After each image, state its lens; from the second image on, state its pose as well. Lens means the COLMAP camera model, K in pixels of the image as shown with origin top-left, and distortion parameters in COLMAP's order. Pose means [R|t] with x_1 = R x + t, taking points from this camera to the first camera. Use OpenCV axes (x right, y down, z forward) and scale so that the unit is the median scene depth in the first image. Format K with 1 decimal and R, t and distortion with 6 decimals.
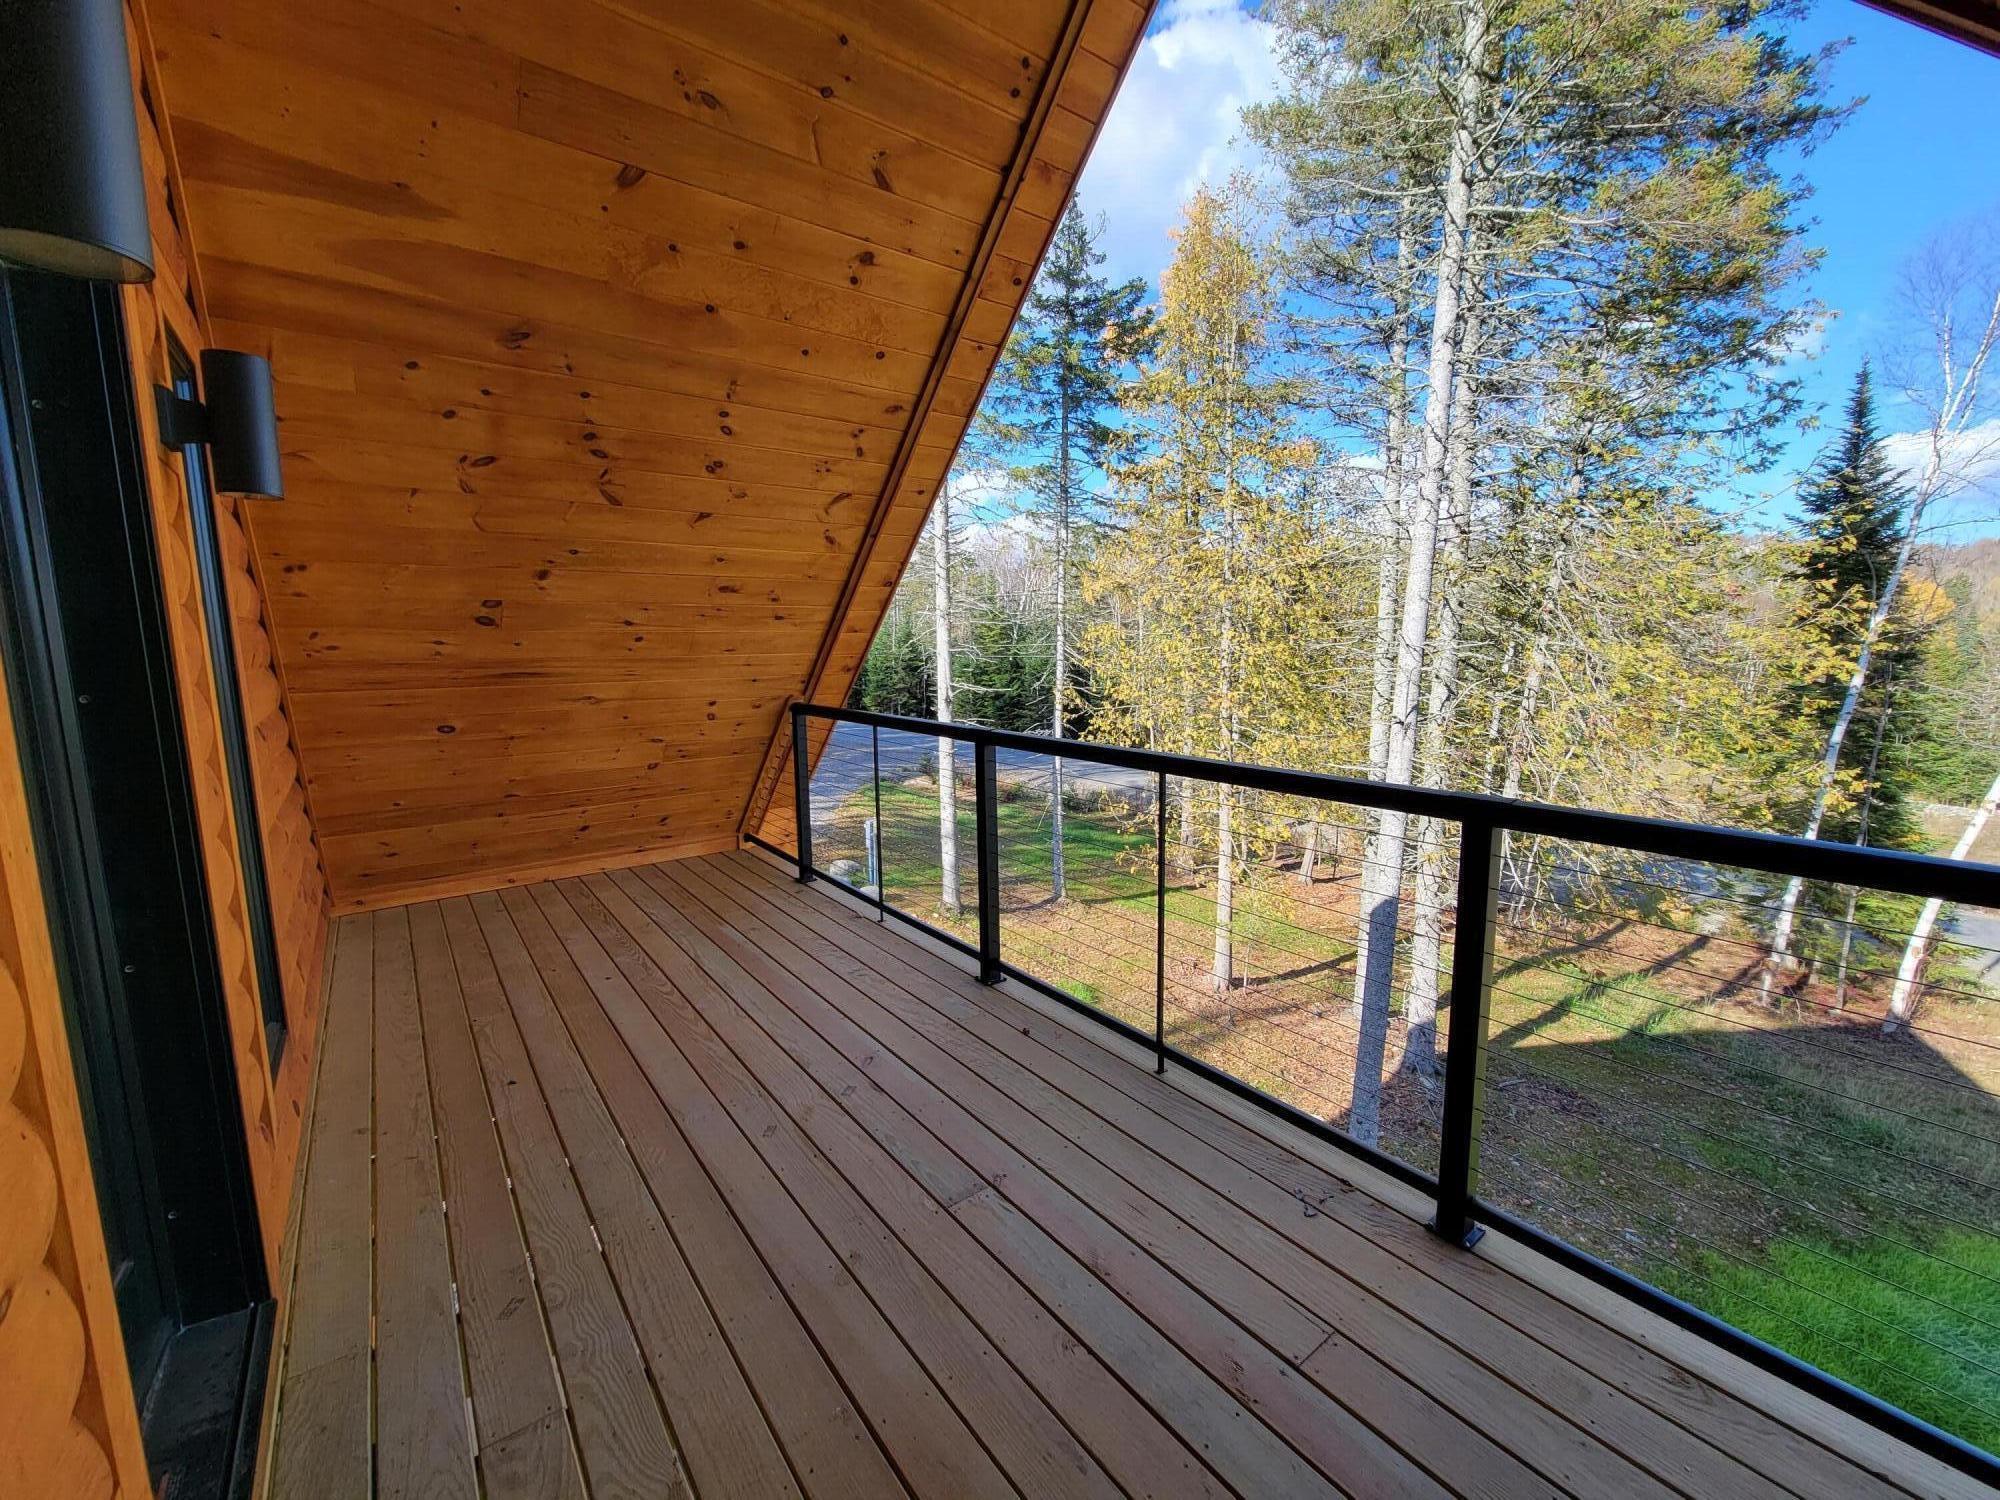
lens RADIAL K [[815.3, 0, 1014.3], [0, 815.3, 752.1], [0, 0, 1]] dist [0.002032, 0.000202]
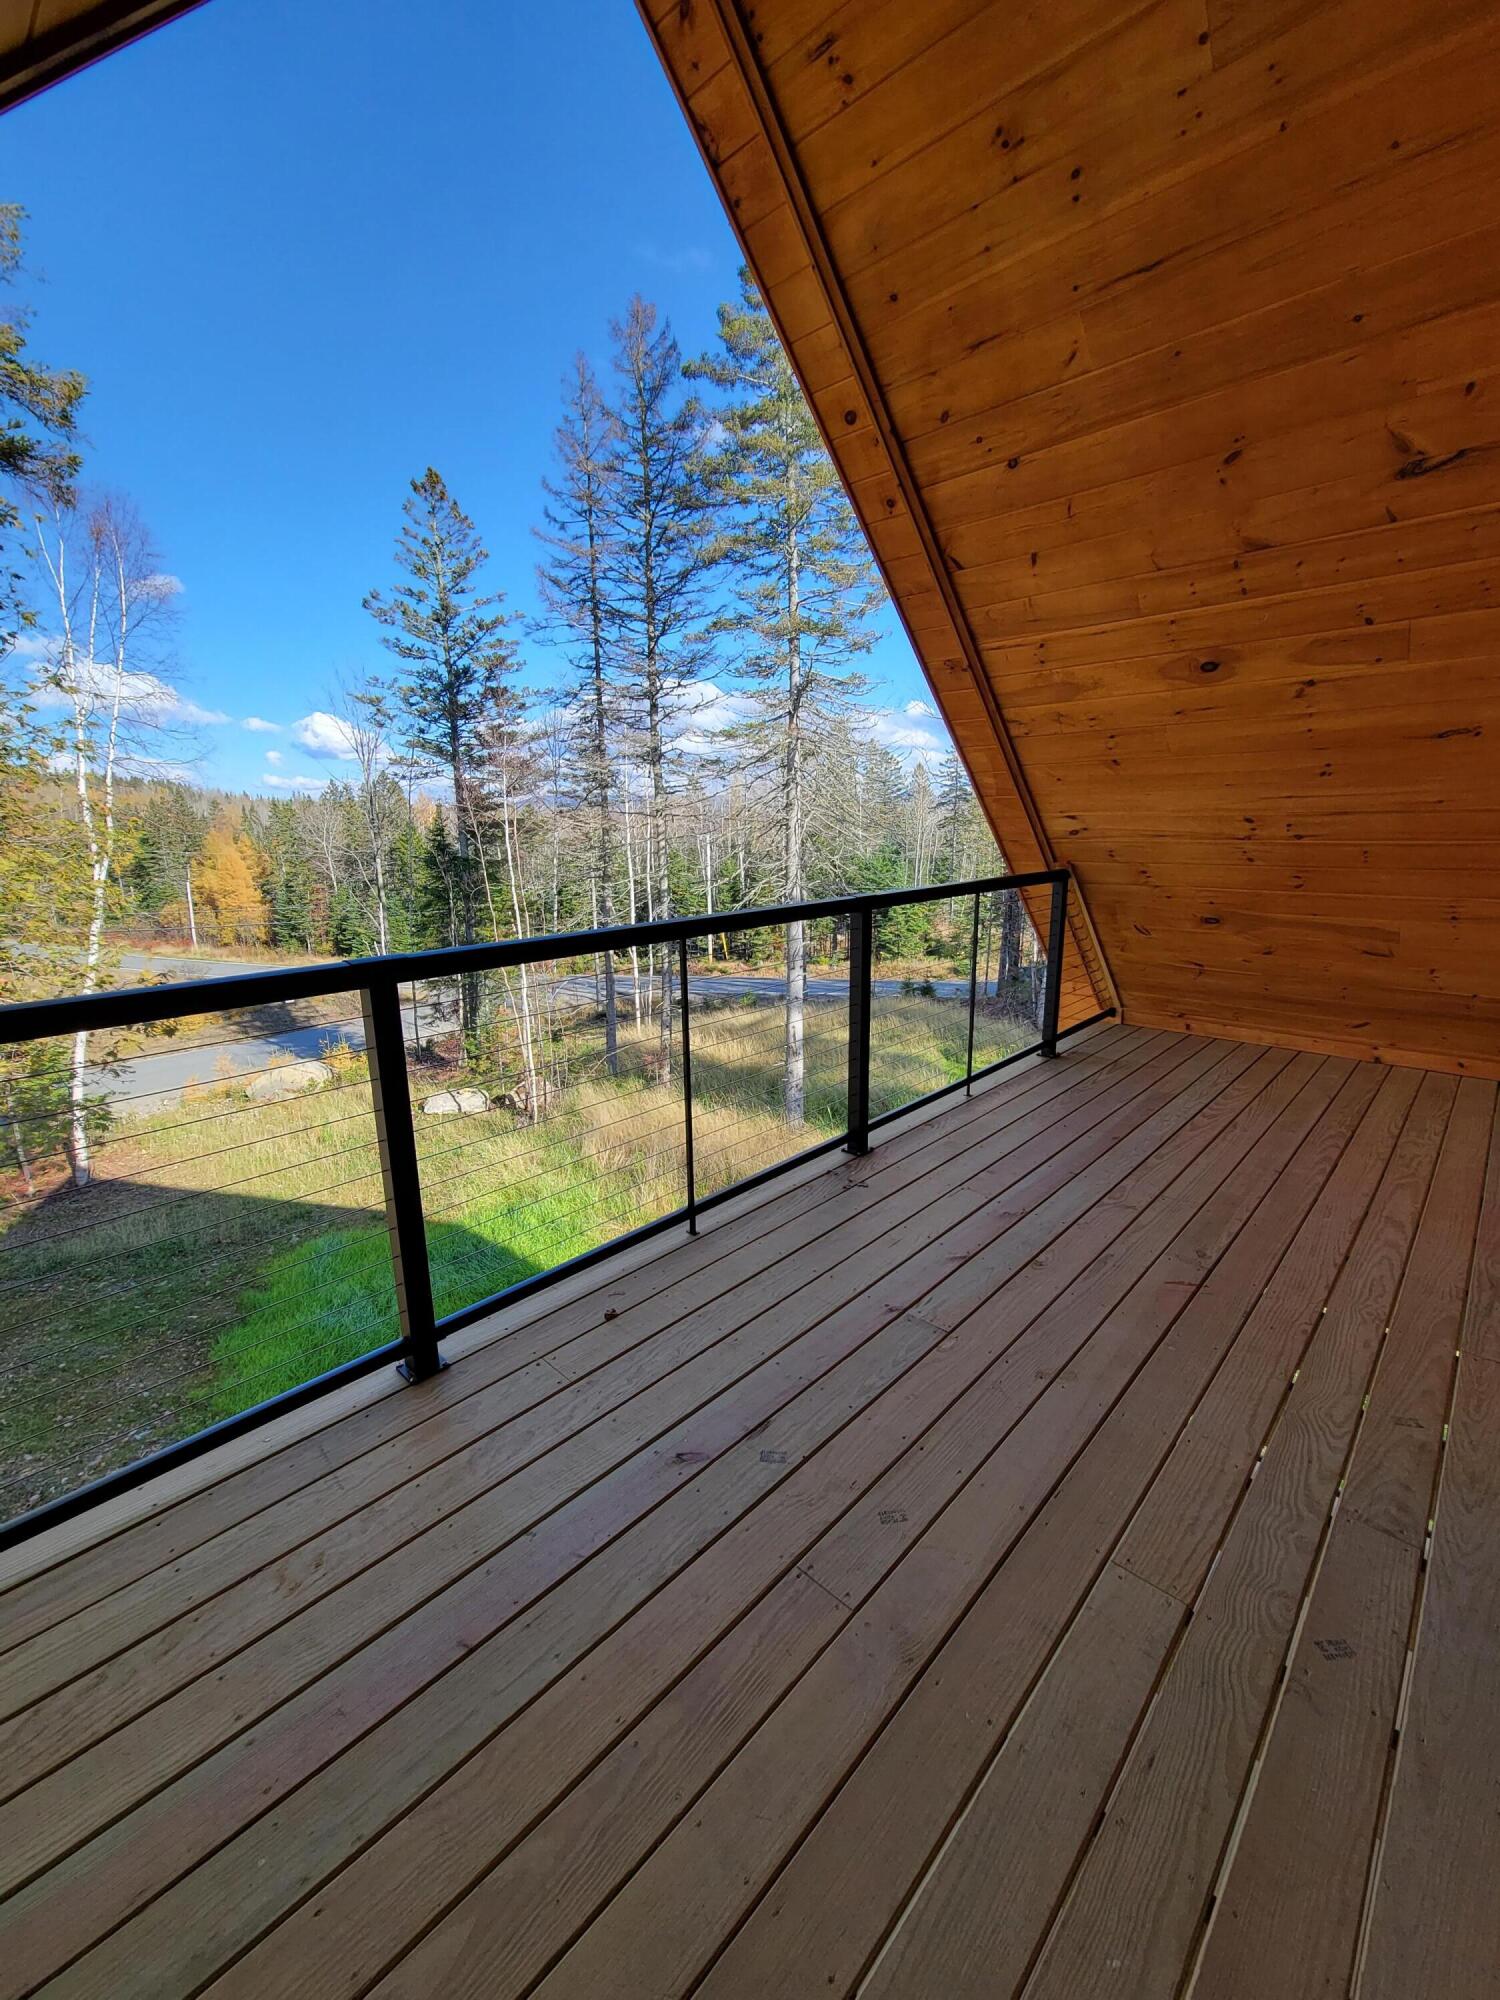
lens RADIAL K [[815.3, 0, 766.3], [0, 815.3, 1004.9], [0, 0, 1]] dist [0.002032, 0.000202]
pose [[-0.165310, -0.217443, 0.961973, -0.755892], [0.136414, 0.960976, 0.240660, -0.113042], [-0.976762, 0.171010, -0.129197, 1.000074]]
